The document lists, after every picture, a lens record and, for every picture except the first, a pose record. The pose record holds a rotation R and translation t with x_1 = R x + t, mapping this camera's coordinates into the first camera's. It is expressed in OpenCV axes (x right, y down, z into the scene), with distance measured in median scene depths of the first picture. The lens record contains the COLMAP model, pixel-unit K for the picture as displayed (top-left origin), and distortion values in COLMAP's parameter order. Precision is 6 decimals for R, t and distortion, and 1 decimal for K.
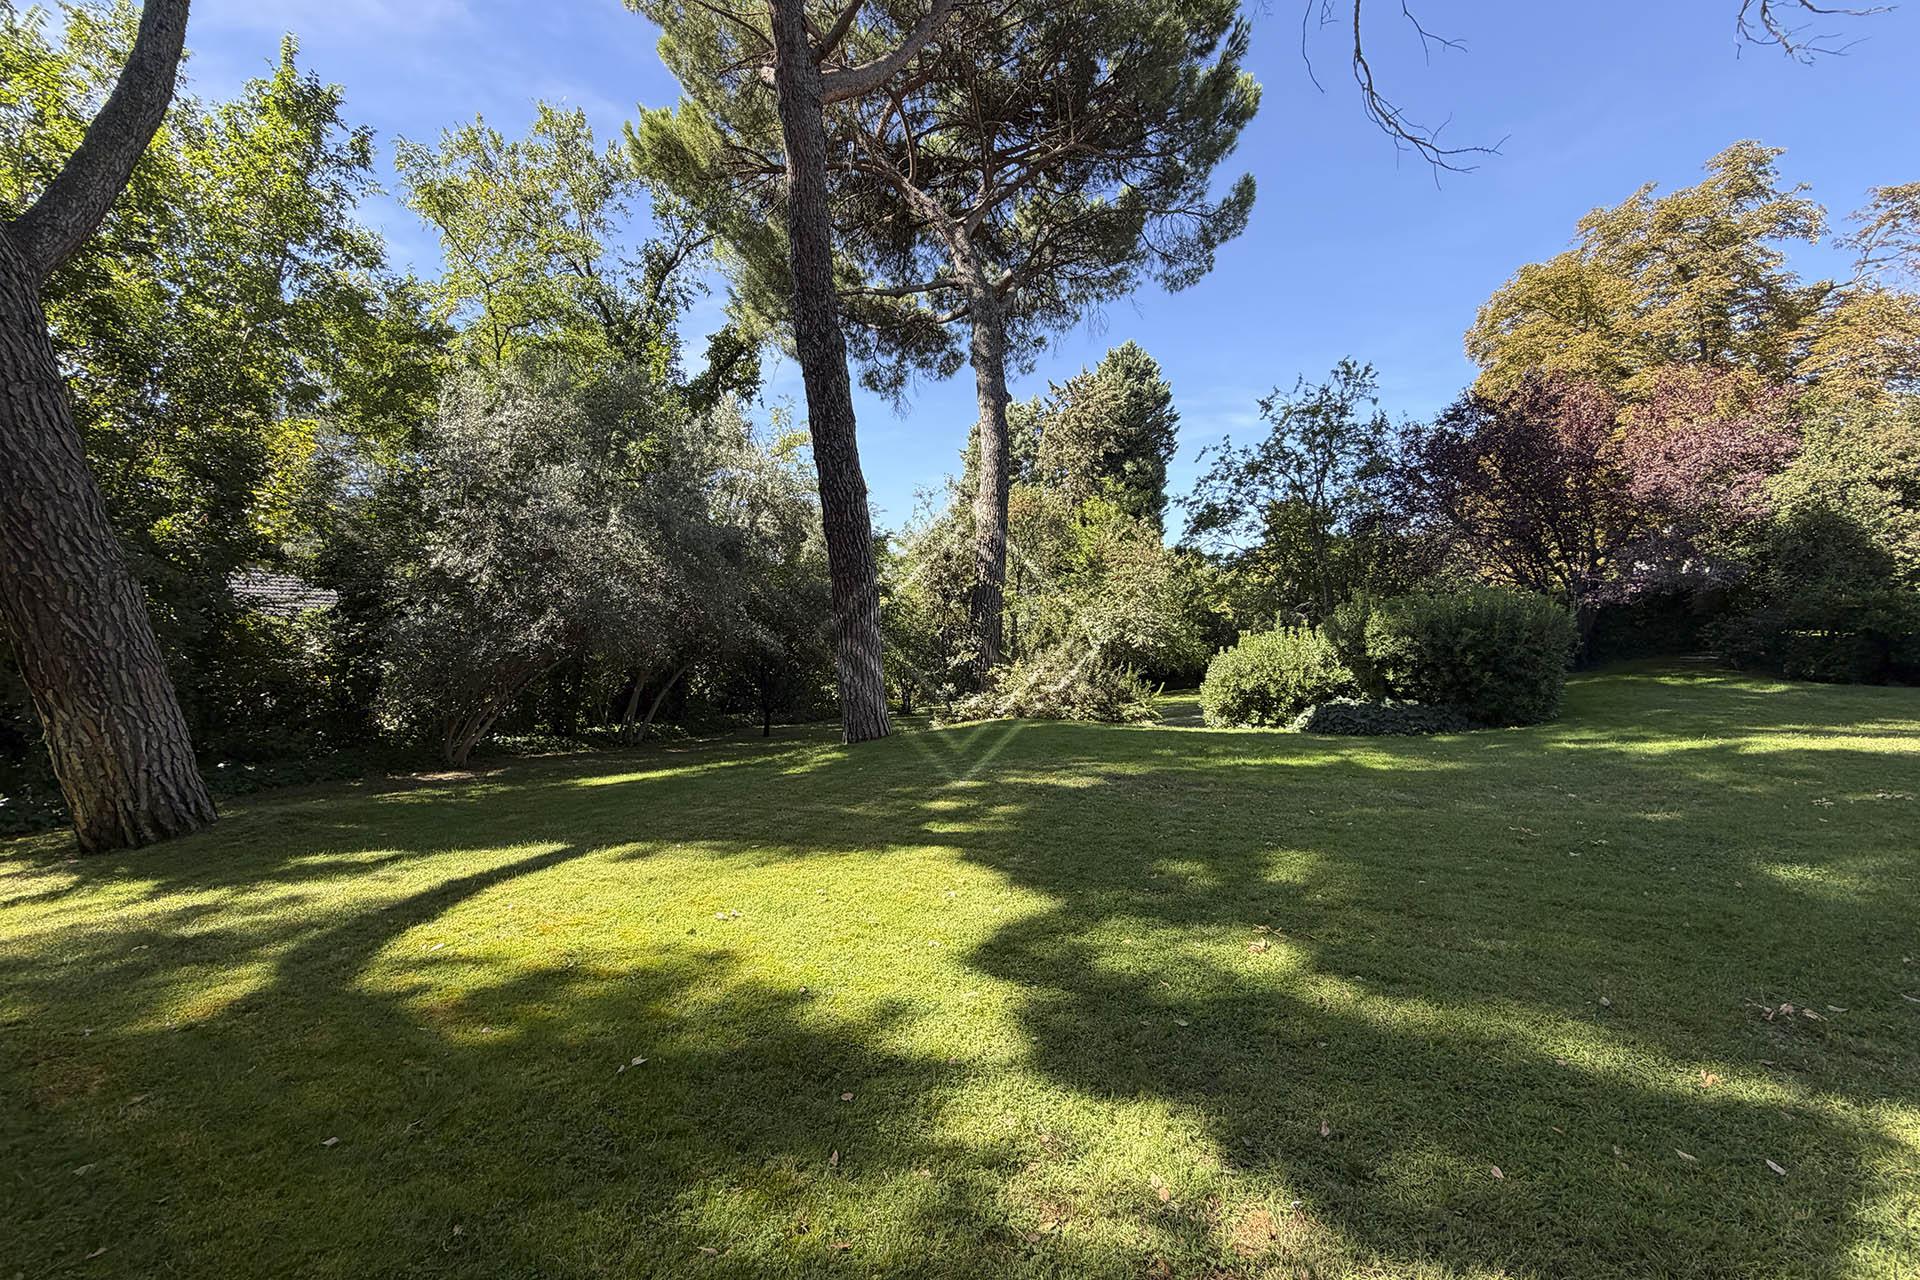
lens RADIAL K [[744.6, 0, 960.0], [0, 744.6, 640.0], [0, 0, 1]] dist [0.000257, 0.000142]
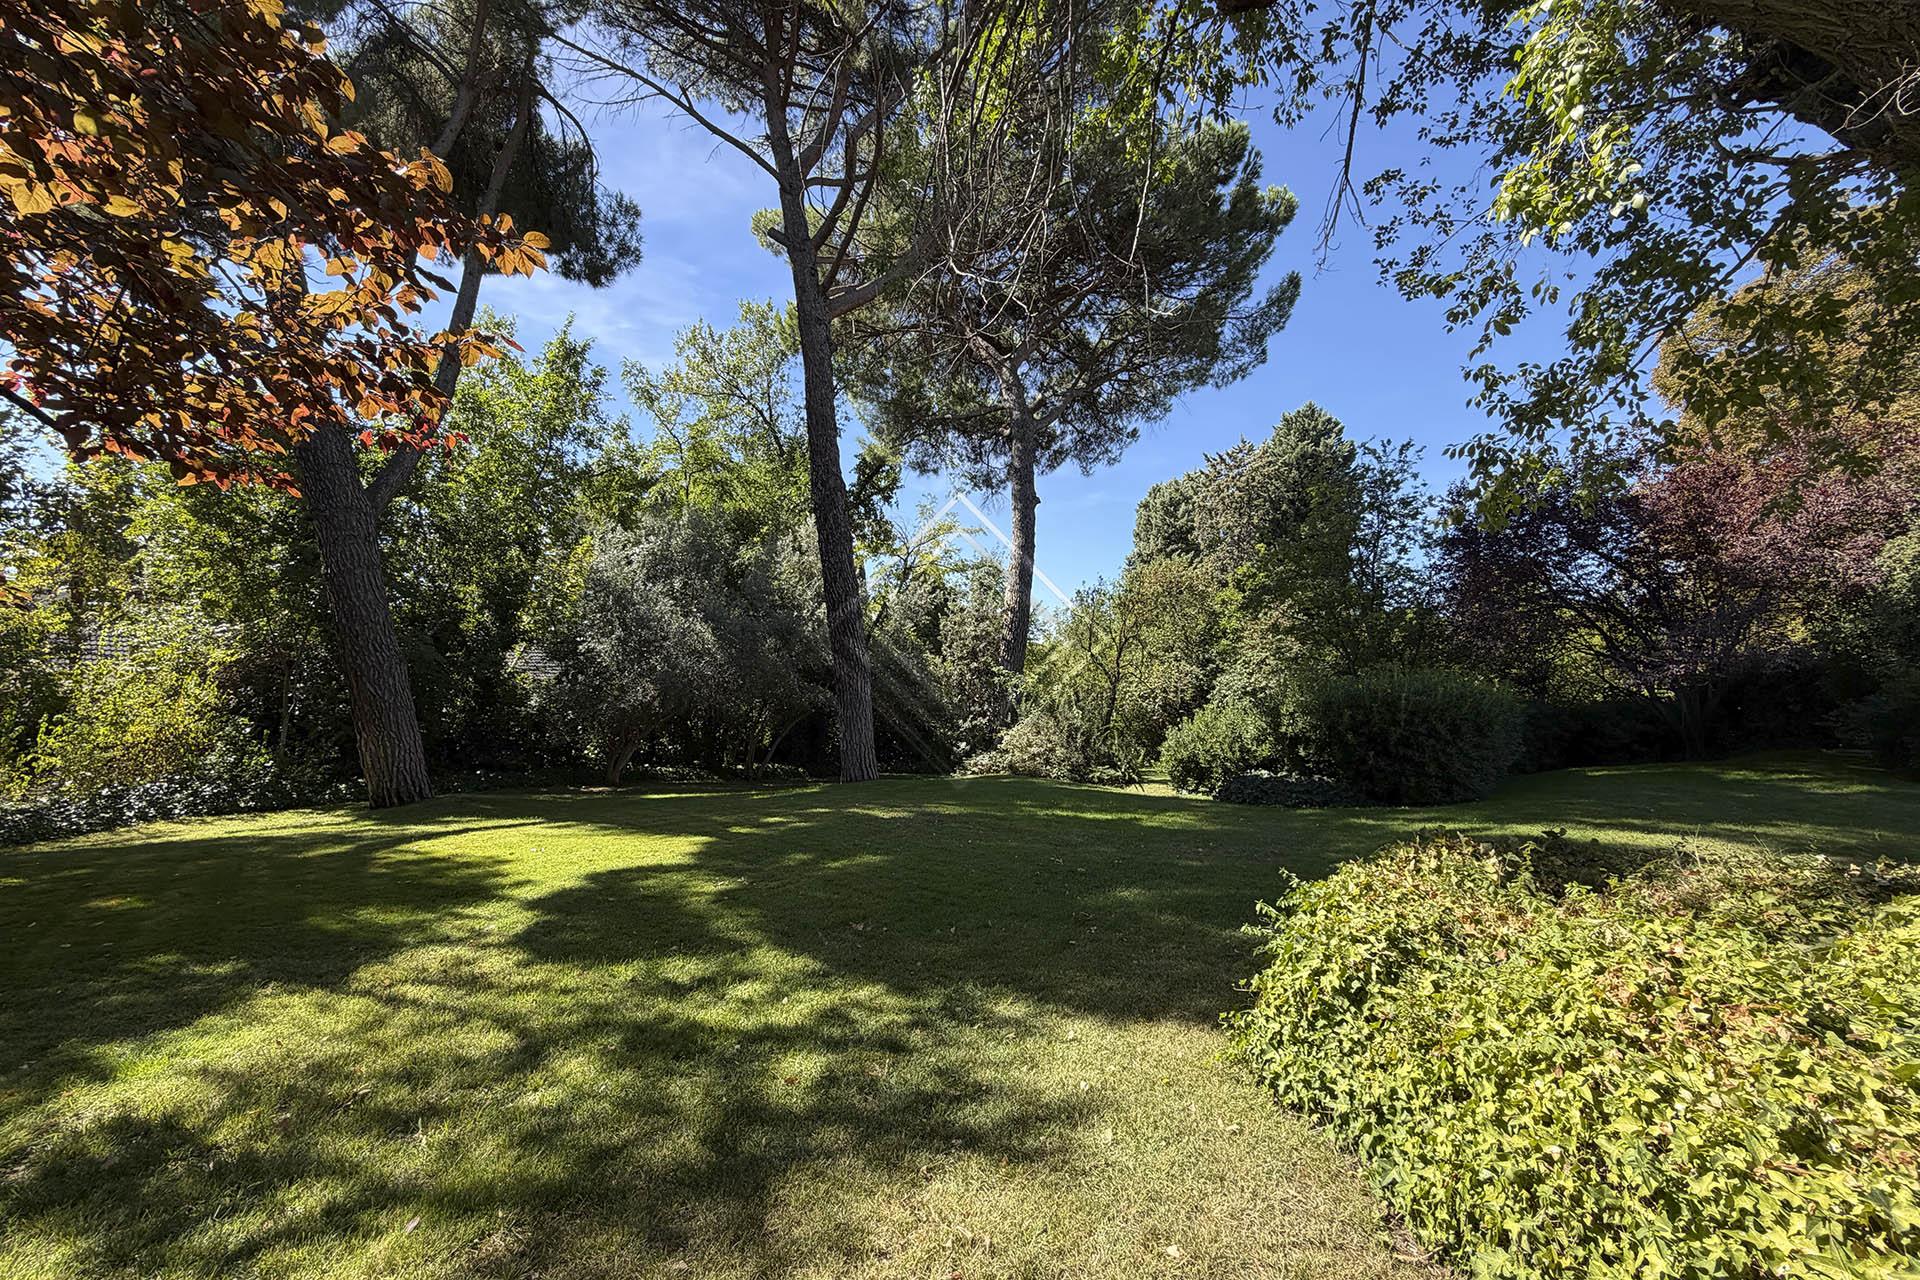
lens RADIAL K [[744.6, 0, 960.0], [0, 744.6, 640.0], [0, 0, 1]] dist [0.000257, 0.000142]
pose [[0.942055, -0.000966, -0.335457, 0.339818], [-0.026024, 0.996772, -0.075953, -0.012604], [0.334447, 0.080282, 0.938989, -0.125123]]
